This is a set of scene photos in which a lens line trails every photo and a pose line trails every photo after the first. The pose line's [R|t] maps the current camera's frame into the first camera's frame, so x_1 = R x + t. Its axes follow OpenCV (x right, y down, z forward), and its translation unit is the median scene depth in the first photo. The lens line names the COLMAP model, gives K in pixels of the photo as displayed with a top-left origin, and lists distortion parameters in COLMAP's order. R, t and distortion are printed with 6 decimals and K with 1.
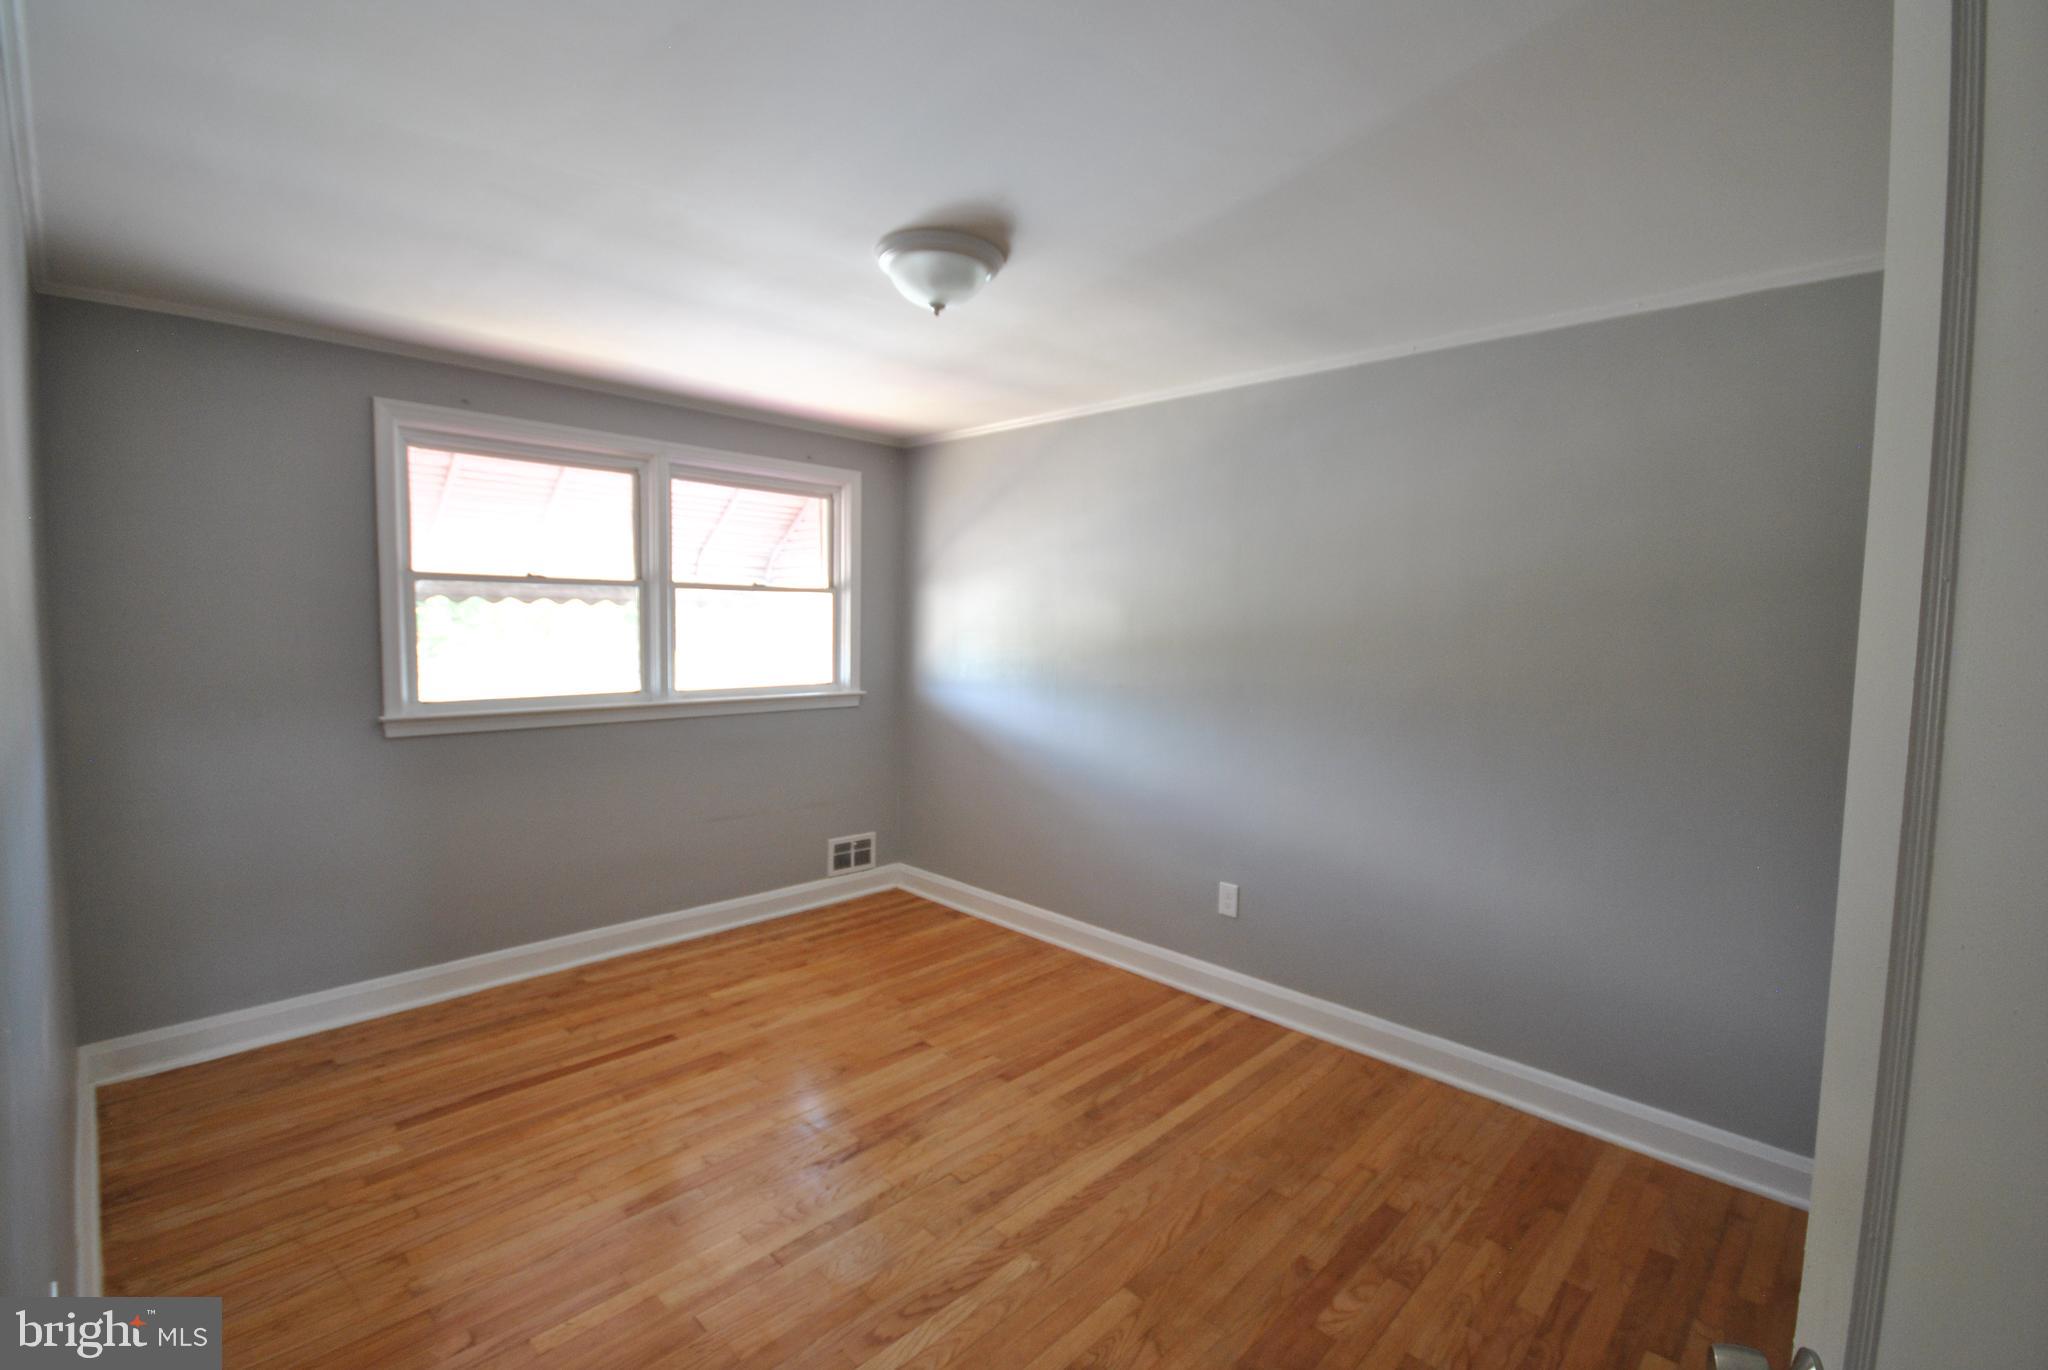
lens RADIAL K [[919.8, 0, 968.8], [0, 919.8, 661.4], [0, 0, 1]] dist [-0.006152, -0.004595]
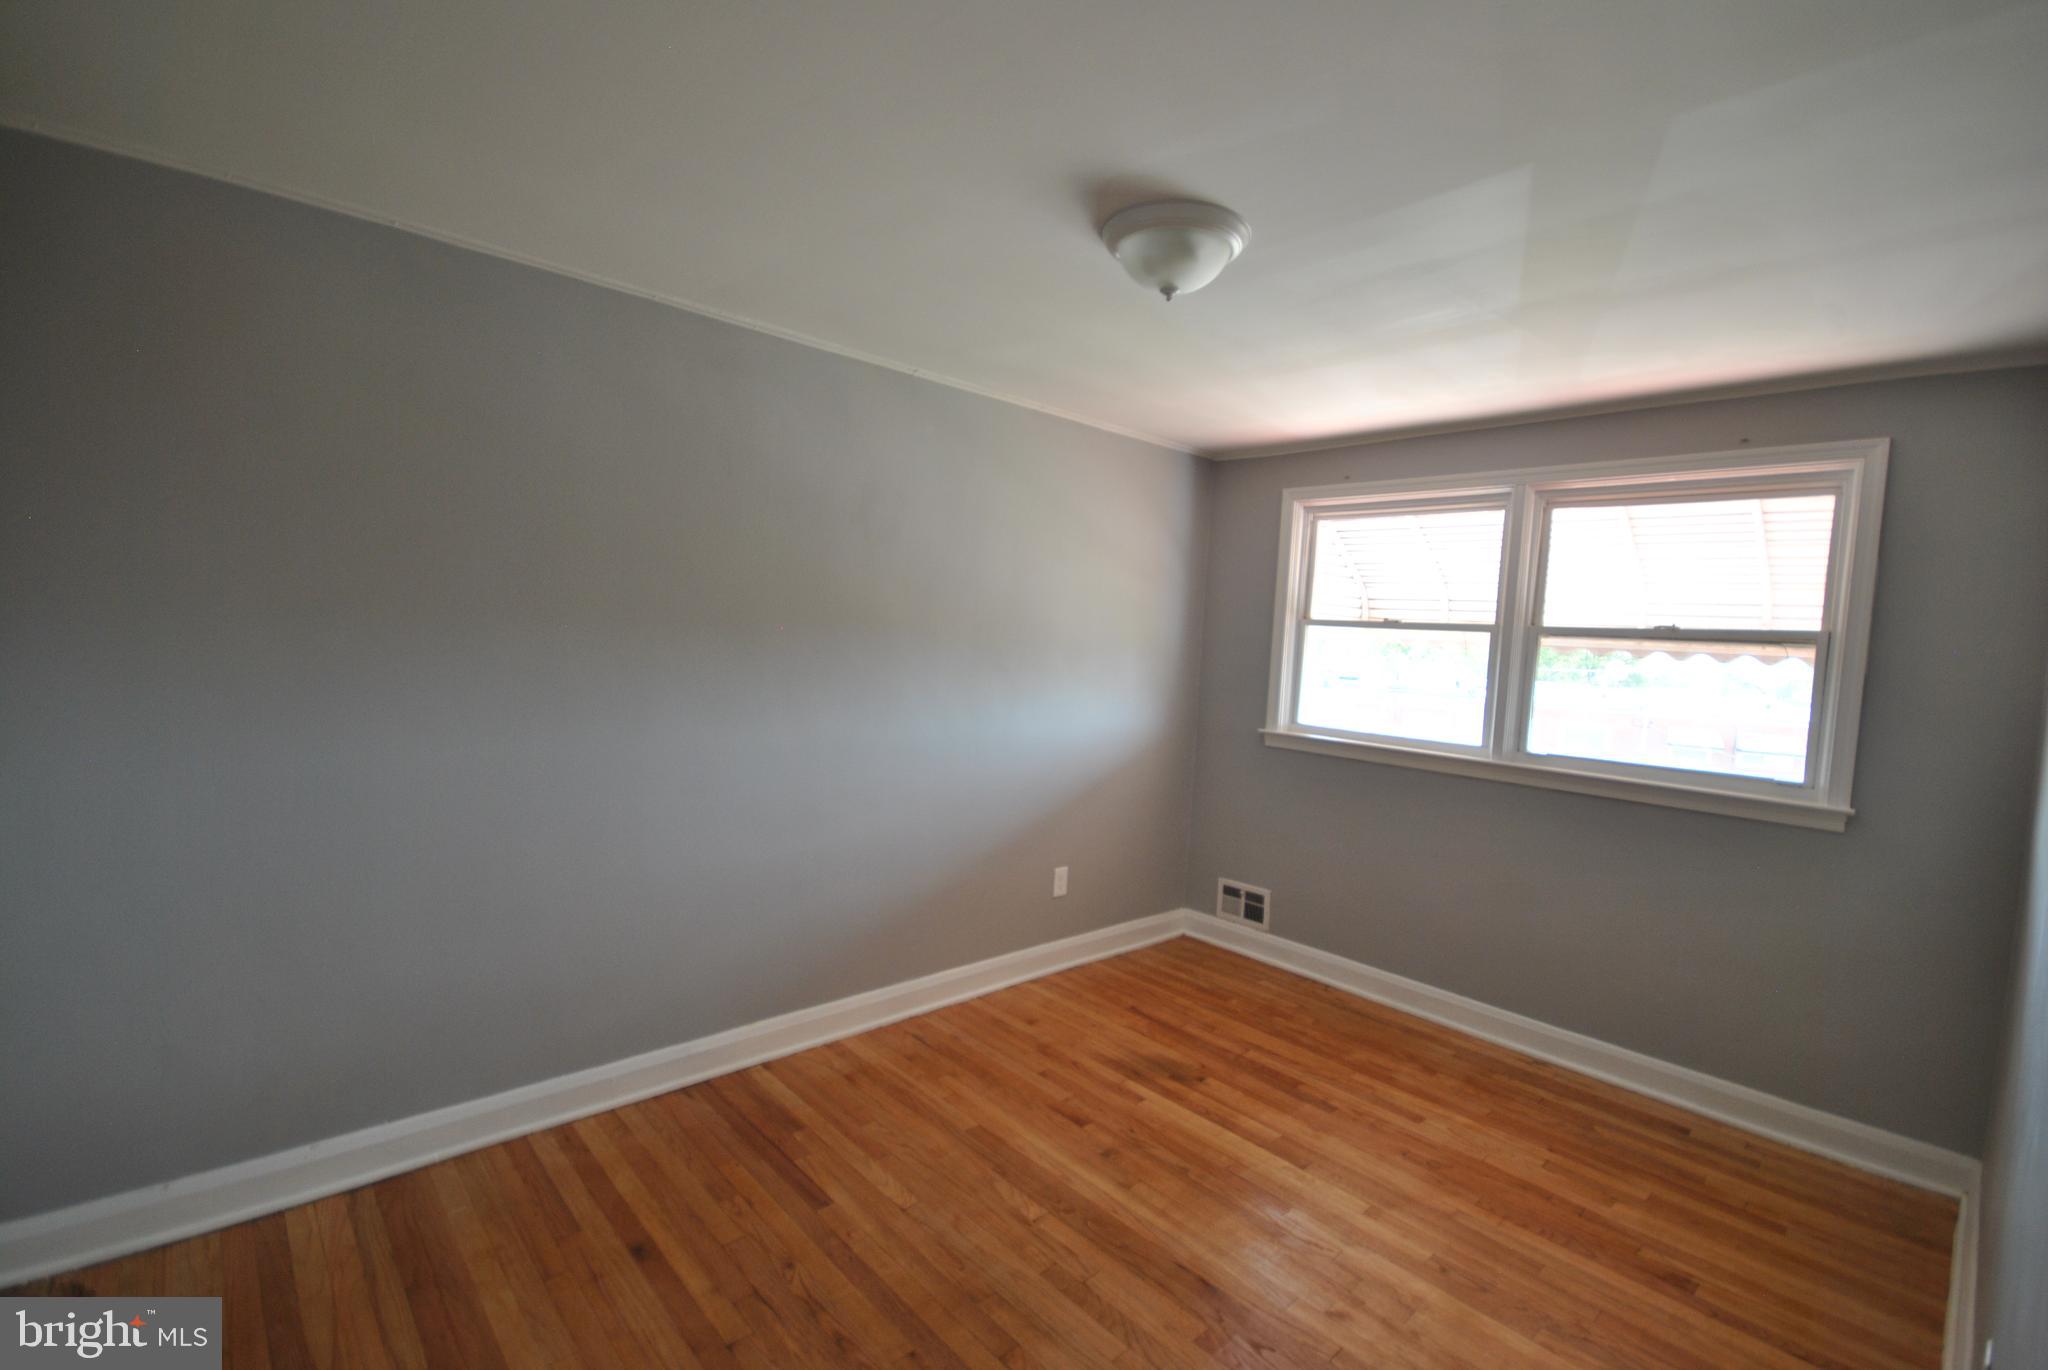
lens RADIAL K [[919.8, 0, 1028.6], [0, 919.8, 688.6], [0, 0, 1]] dist [-0.006152, -0.004595]
pose [[-0.048851, 0.037073, -0.998118, 0.687440], [-0.106646, 0.993405, 0.042117, -0.017653], [0.993096, 0.108502, -0.044576, 0.696595]]
